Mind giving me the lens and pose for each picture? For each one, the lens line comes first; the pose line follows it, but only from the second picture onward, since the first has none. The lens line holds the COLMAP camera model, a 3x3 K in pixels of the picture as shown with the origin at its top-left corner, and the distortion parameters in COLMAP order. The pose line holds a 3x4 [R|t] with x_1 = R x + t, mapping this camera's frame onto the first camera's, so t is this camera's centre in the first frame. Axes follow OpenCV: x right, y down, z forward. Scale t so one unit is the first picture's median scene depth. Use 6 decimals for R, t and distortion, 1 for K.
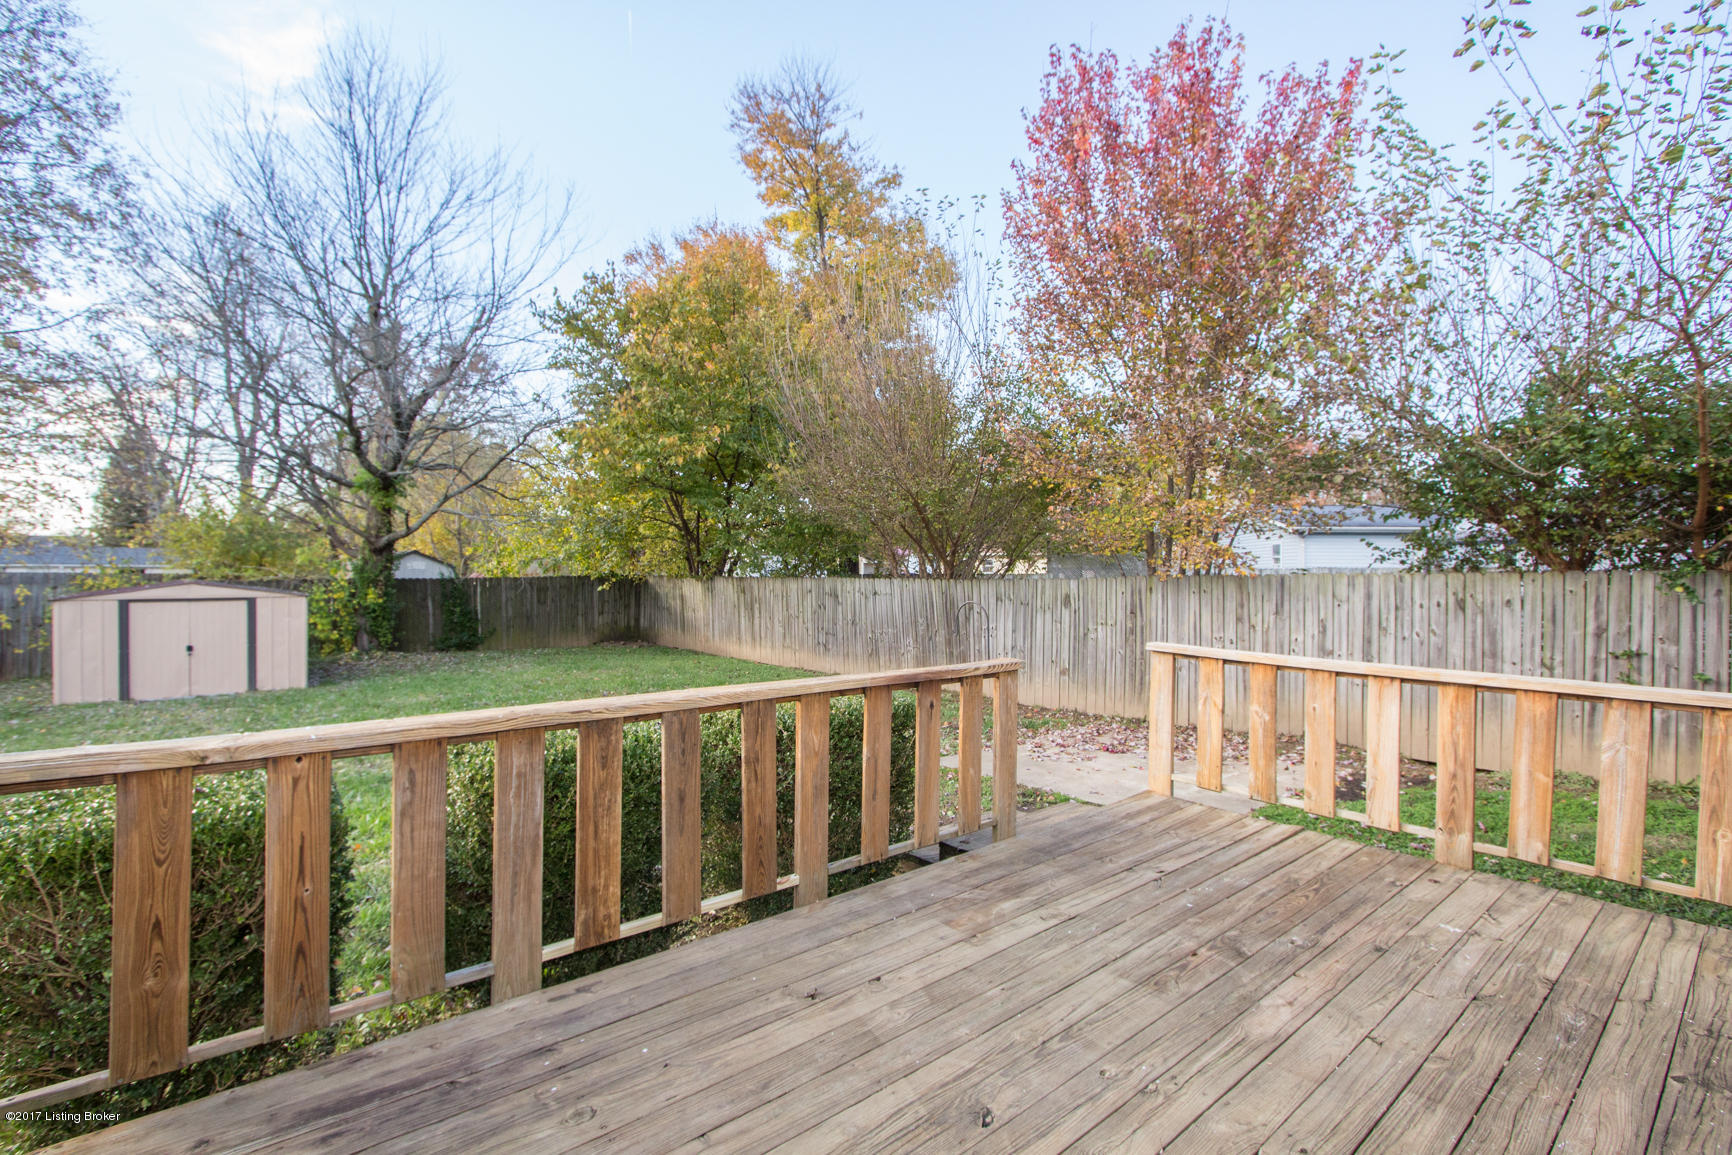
lens RADIAL K [[798.0, 0, 857.8], [0, 798.0, 570.1], [0, 0, 1]] dist [-0.021607, 0.004321]
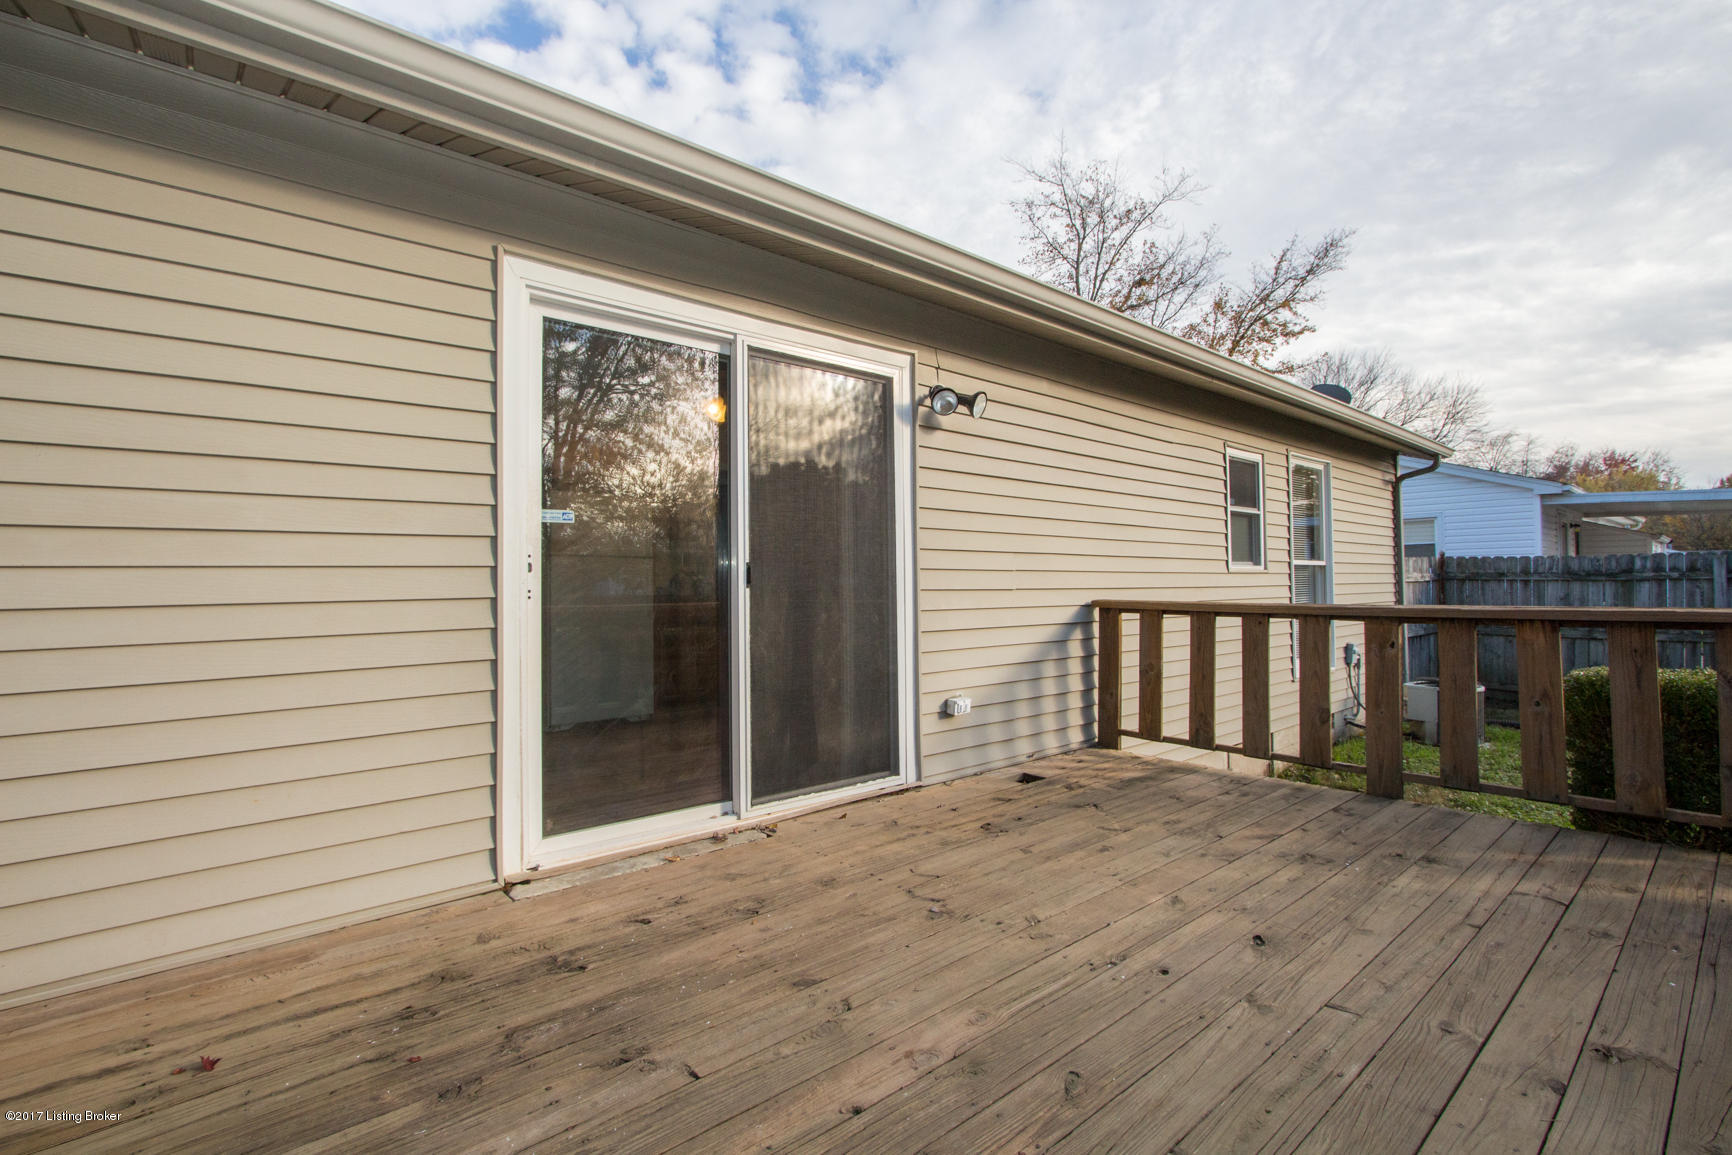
lens RADIAL K [[798.0, 0, 851.2], [0, 798.0, 578.3], [0, 0, 1]] dist [-0.021607, 0.004321]
pose [[-0.999940, 0.000024, -0.010954, 0.098926], [0.000085, 0.999984, -0.005614, 0.022042], [0.010954, -0.005615, -0.999924, 0.275690]]
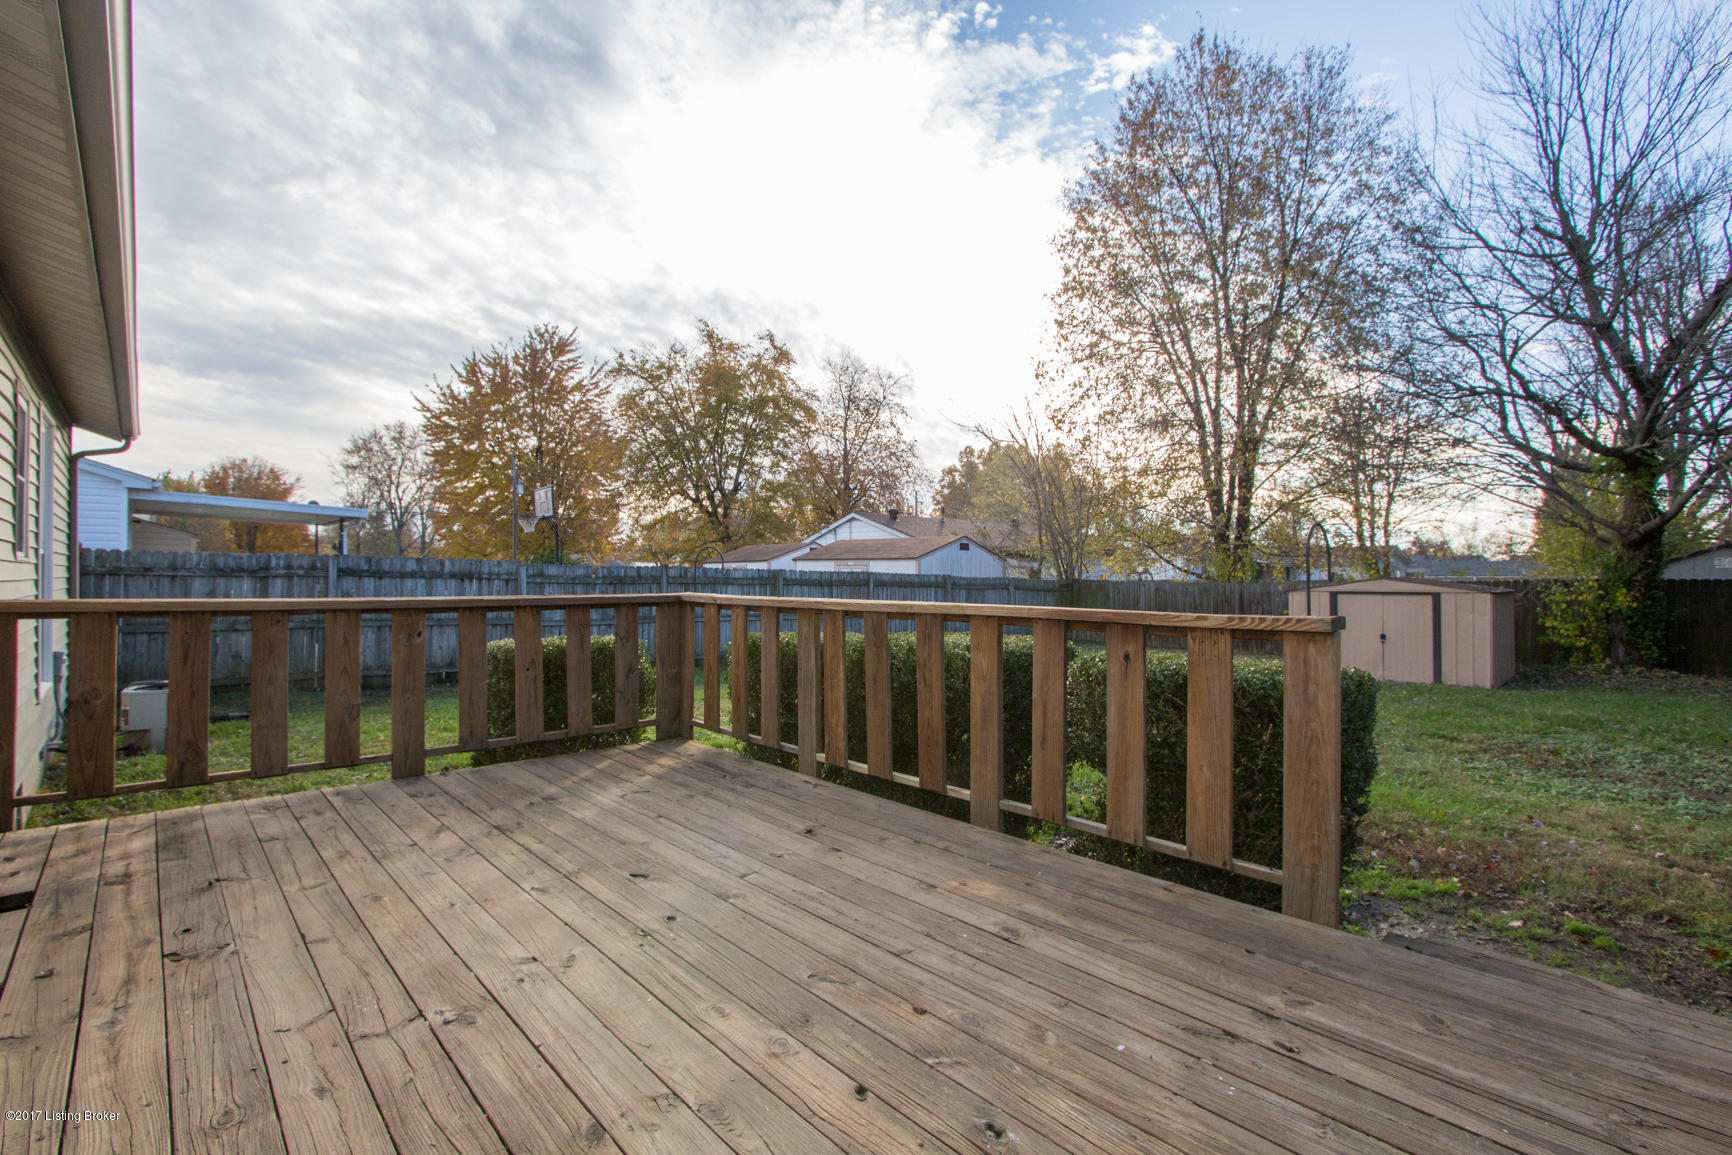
lens RADIAL K [[798.0, 0, 863.4], [0, 798.0, 569.3], [0, 0, 1]] dist [-0.021607, 0.004321]
pose [[0.046843, -0.018698, -0.998727, 0.200786], [-0.005760, 0.999803, -0.018988, 0.023902], [0.998886, 0.006642, 0.046726, 0.169526]]
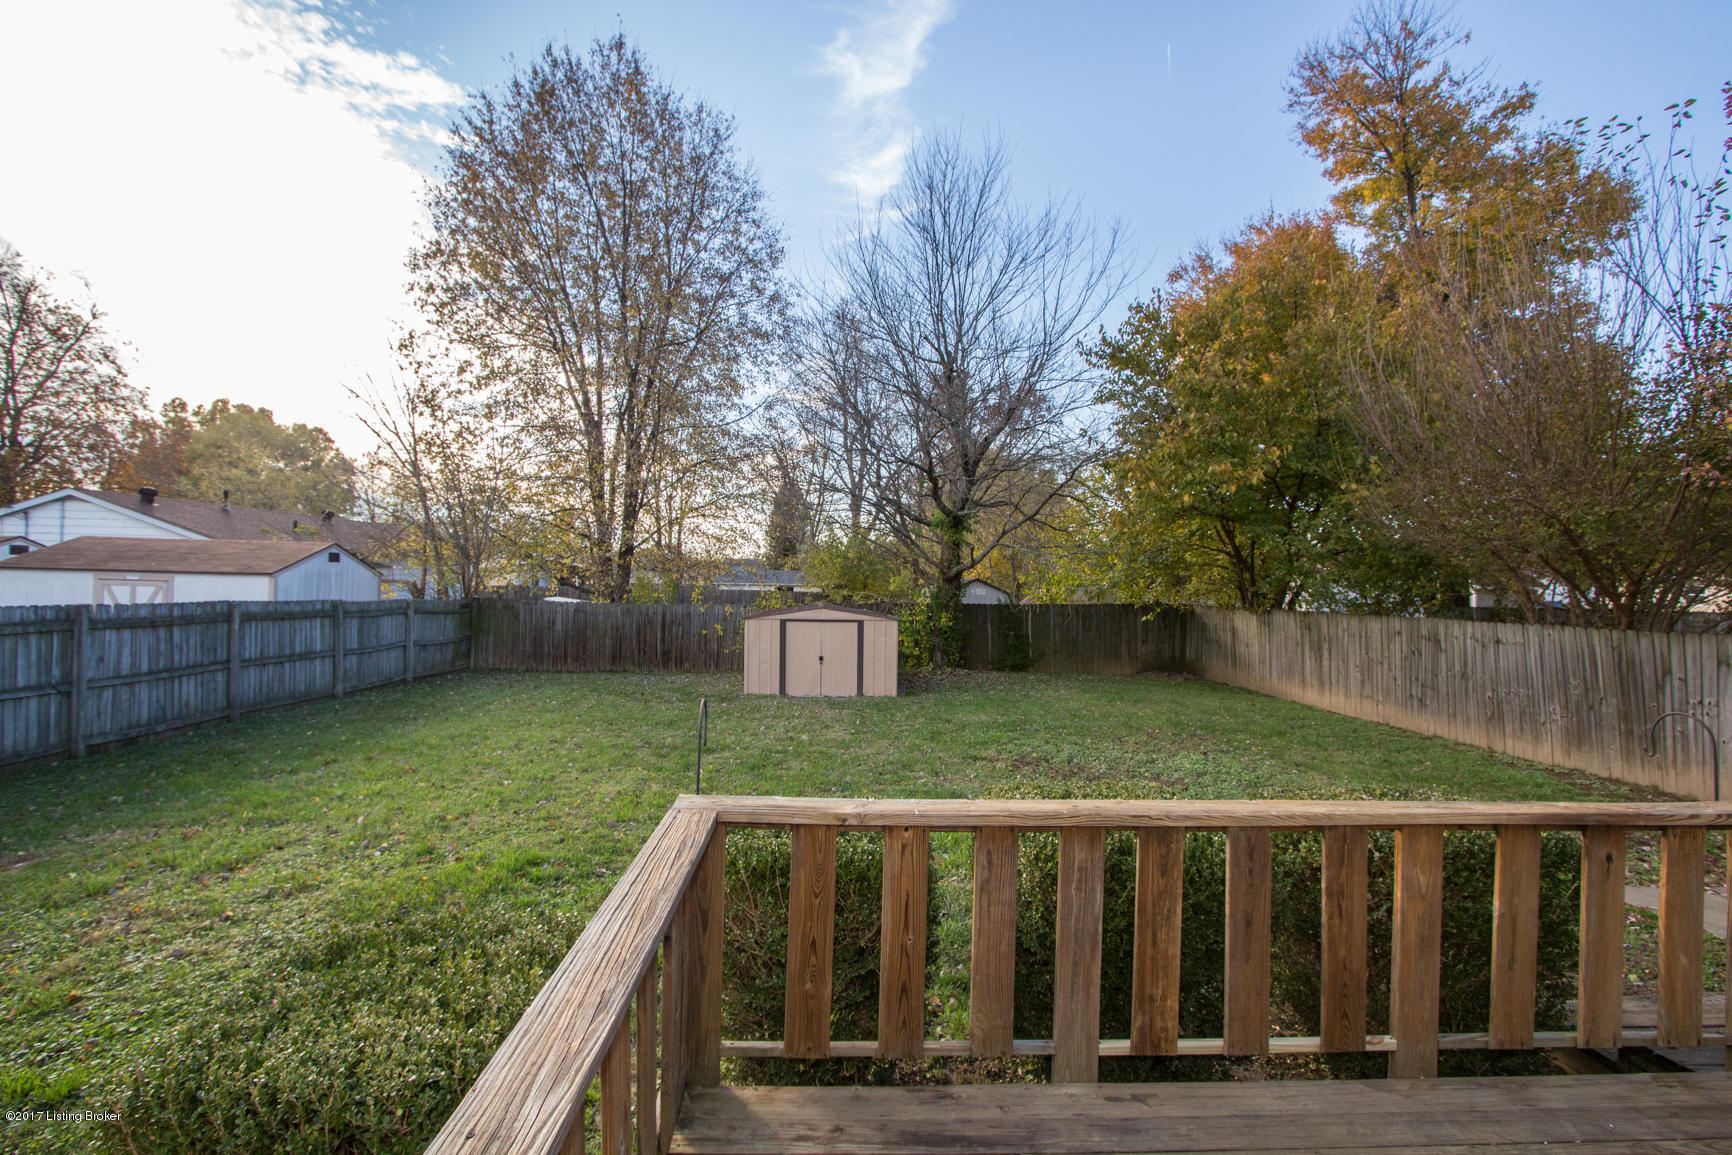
lens RADIAL K [[798.0, 0, 856.2], [0, 798.0, 570.9], [0, 0, 1]] dist [-0.021607, 0.004321]
pose [[0.791552, -0.000478, -0.611102, -0.003972], [-0.012939, 0.999762, -0.017543, -0.017797], [0.610965, 0.021793, 0.791357, -0.001753]]
